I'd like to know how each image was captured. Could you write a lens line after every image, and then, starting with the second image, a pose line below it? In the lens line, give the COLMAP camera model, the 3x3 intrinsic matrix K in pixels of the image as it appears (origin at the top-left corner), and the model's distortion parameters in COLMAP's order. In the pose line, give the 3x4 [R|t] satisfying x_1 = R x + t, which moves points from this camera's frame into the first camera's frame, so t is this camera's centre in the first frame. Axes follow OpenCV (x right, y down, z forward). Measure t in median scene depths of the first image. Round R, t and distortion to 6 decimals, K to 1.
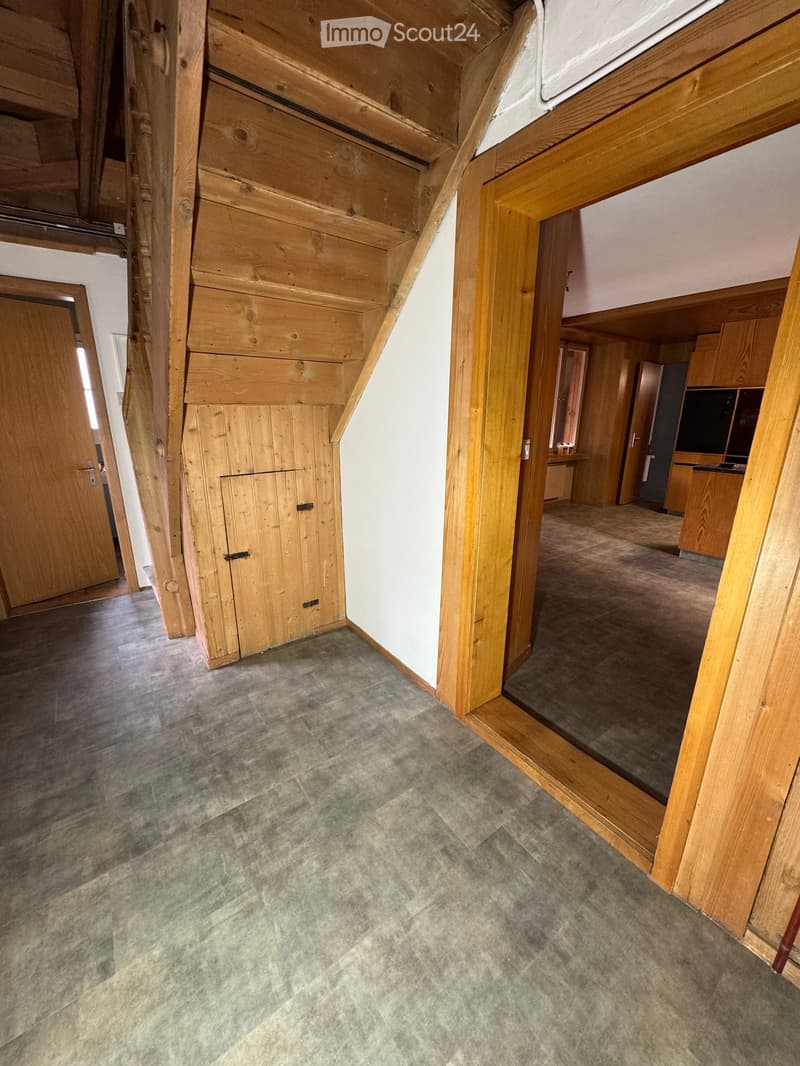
lens RADIAL K [[421.4, 0, 400.0], [0, 421.4, 533.0], [0, 0, 1]] dist [-0.000630, 0.000005]
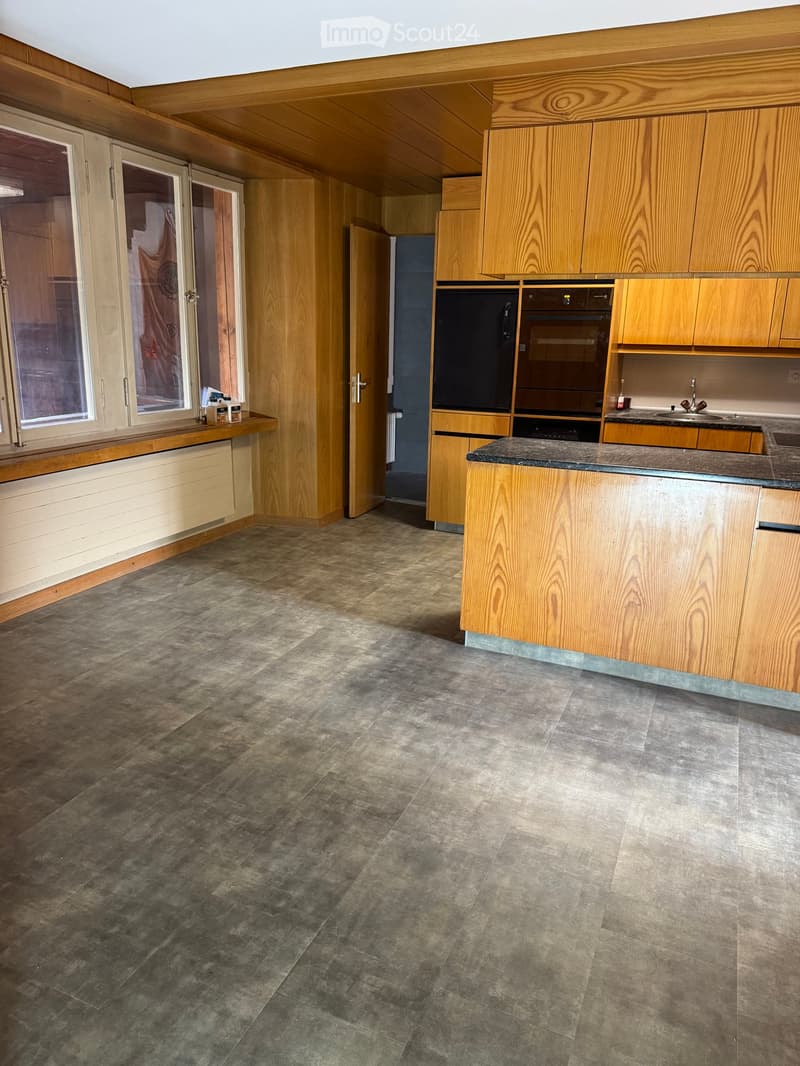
lens RADIAL K [[777.8, 0, 400.0], [0, 777.8, 533.0], [0, 0, 1]] dist [0.073970, -0.001635]
pose [[0.865440, -0.110681, 0.488633, 0.183551], [0.120863, 0.992611, 0.010771, -0.076900], [-0.486215, 0.049736, 0.872423, 0.263526]]
